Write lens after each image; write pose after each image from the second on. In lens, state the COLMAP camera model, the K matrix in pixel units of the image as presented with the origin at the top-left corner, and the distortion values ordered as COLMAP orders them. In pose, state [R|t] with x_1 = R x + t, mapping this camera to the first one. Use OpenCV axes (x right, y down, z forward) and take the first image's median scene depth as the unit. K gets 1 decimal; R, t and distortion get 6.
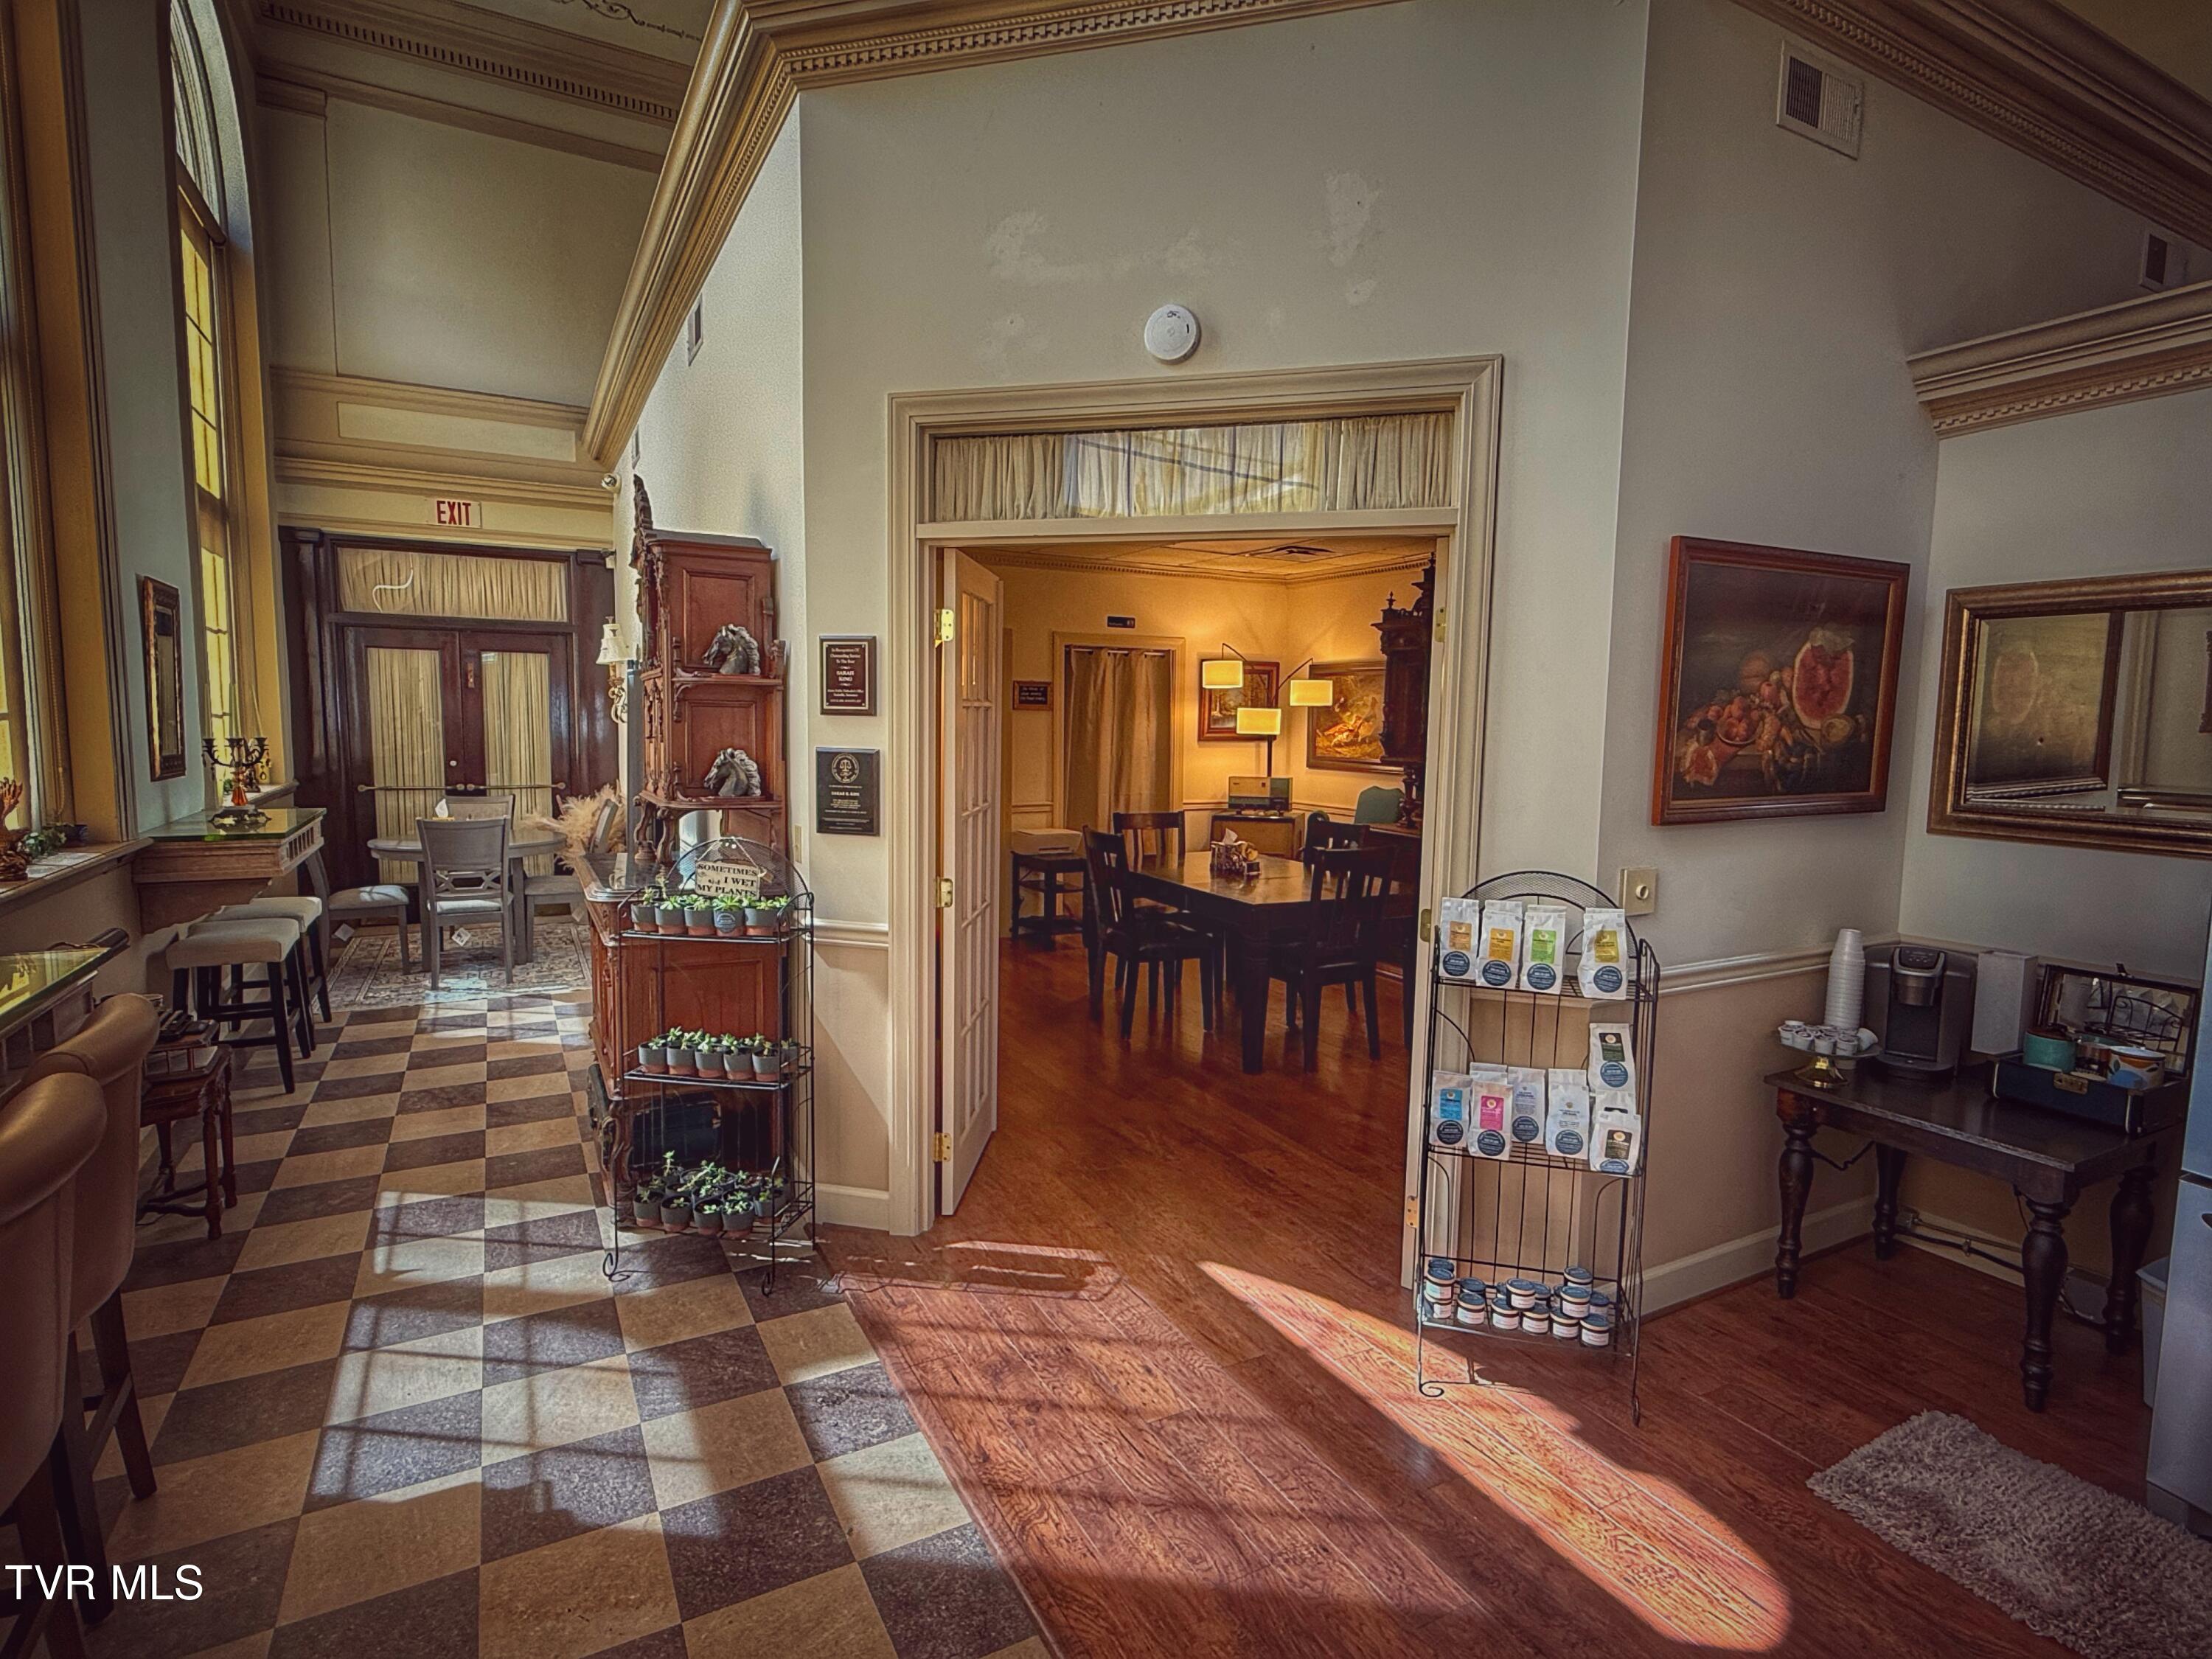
lens RADIAL K [[1123.3, 0, 1106.0], [0, 1123.3, 829.5], [0, 0, 1]] dist [0.001209, -0.001532]
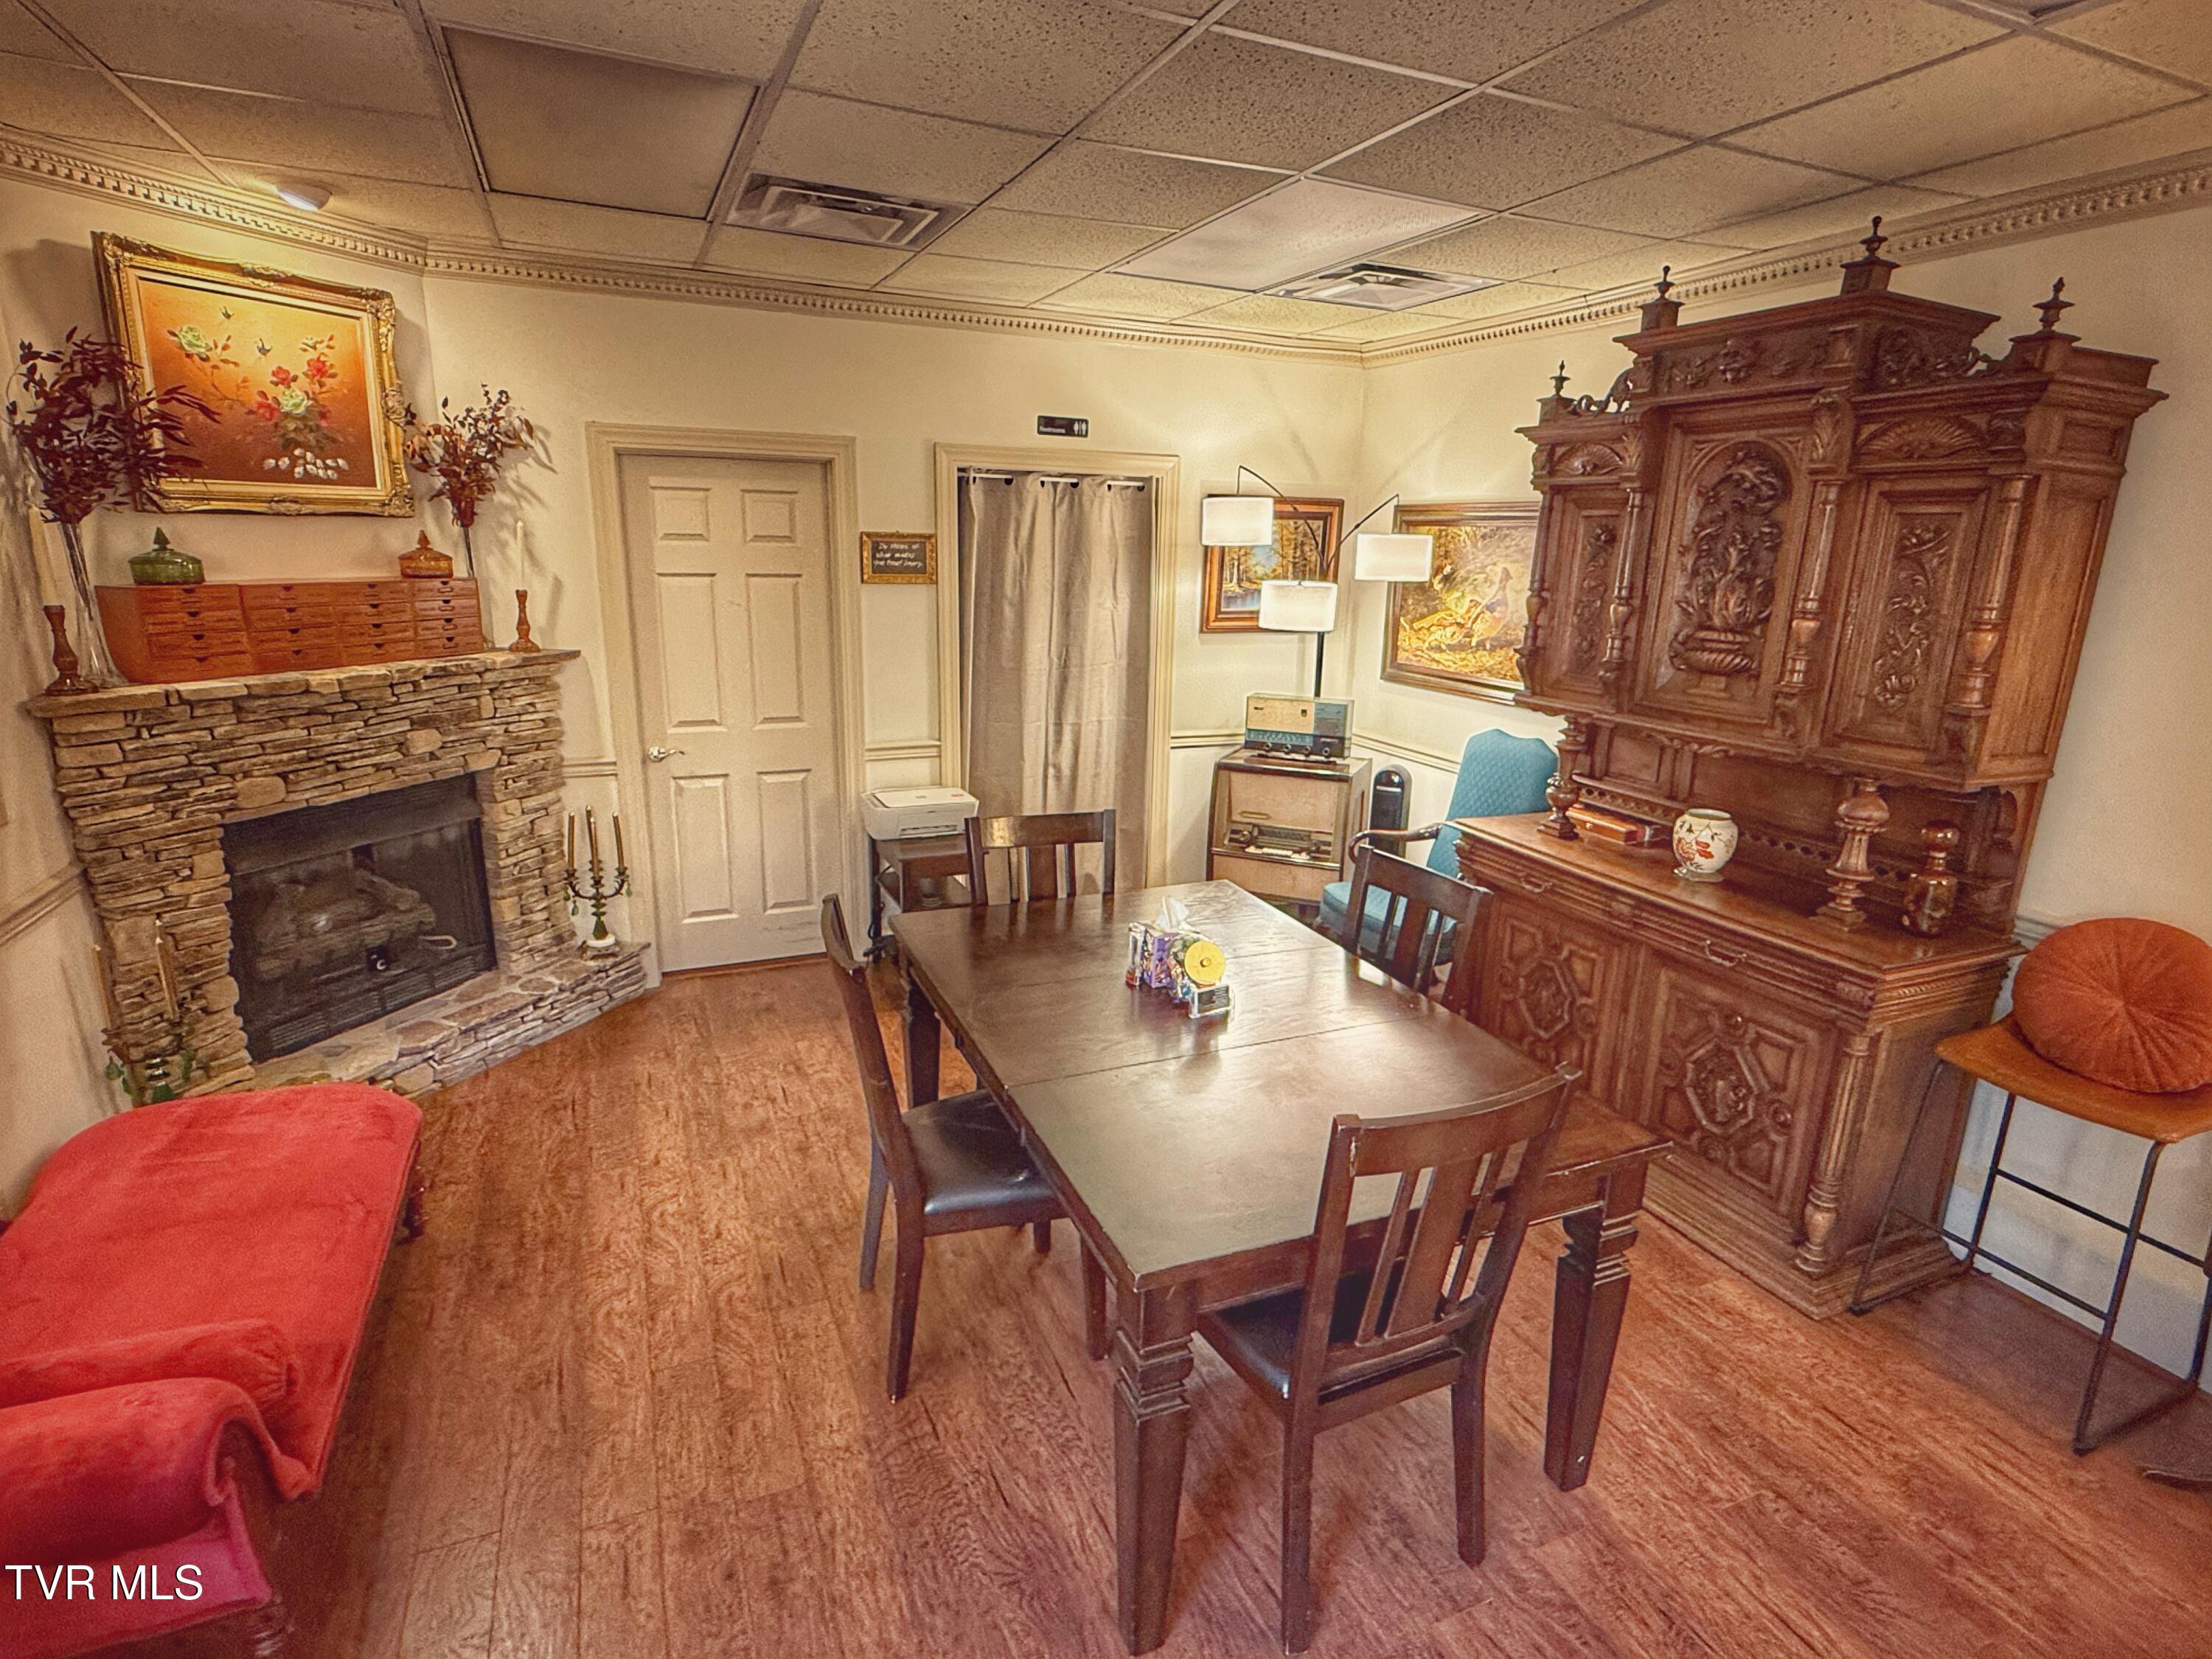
lens RADIAL K [[1123.3, 0, 1106.0], [0, 1123.3, 829.5], [0, 0, 1]] dist [0.001209, -0.001532]
pose [[0.996613, 0.031127, -0.076111, 0.106691], [-0.019283, 0.988243, 0.151671, -0.086021], [0.079937, -0.149690, 0.985496, 0.508810]]
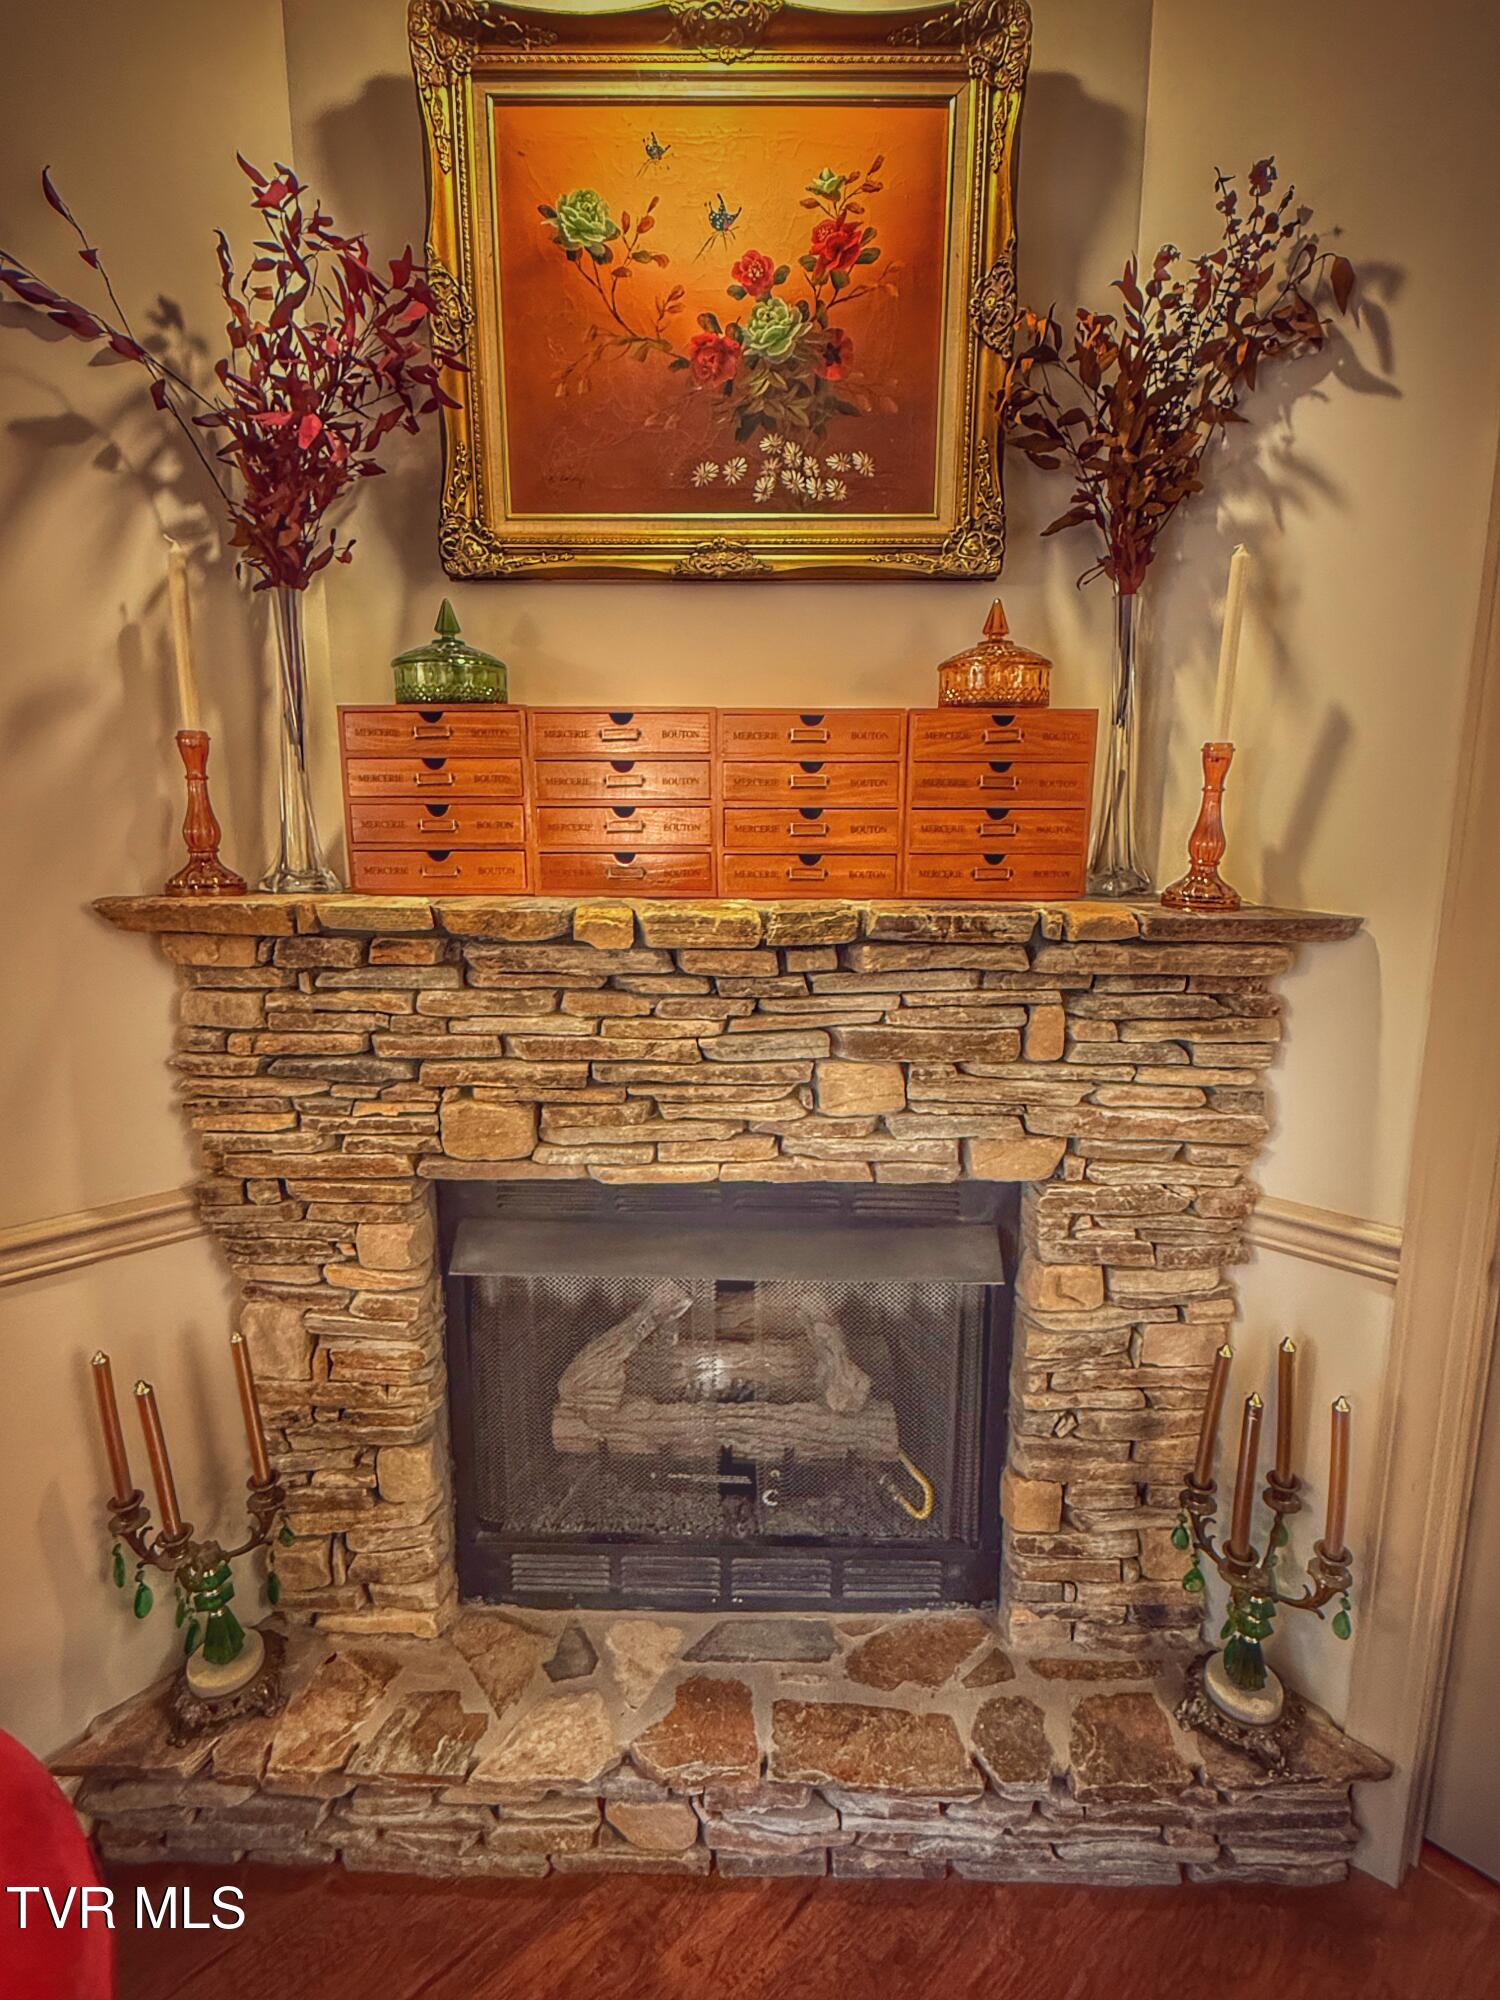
lens RADIAL K [[1015.6, 0, 750.0], [0, 1015.6, 1000.0], [0, 0, 1]] dist [0.001209, -0.001532]
pose [[0.286600, 0.157611, -0.944997, -0.060059], [-0.100432, 0.985883, 0.133971, -0.083155], [0.952772, 0.056512, 0.298383, 0.897307]]
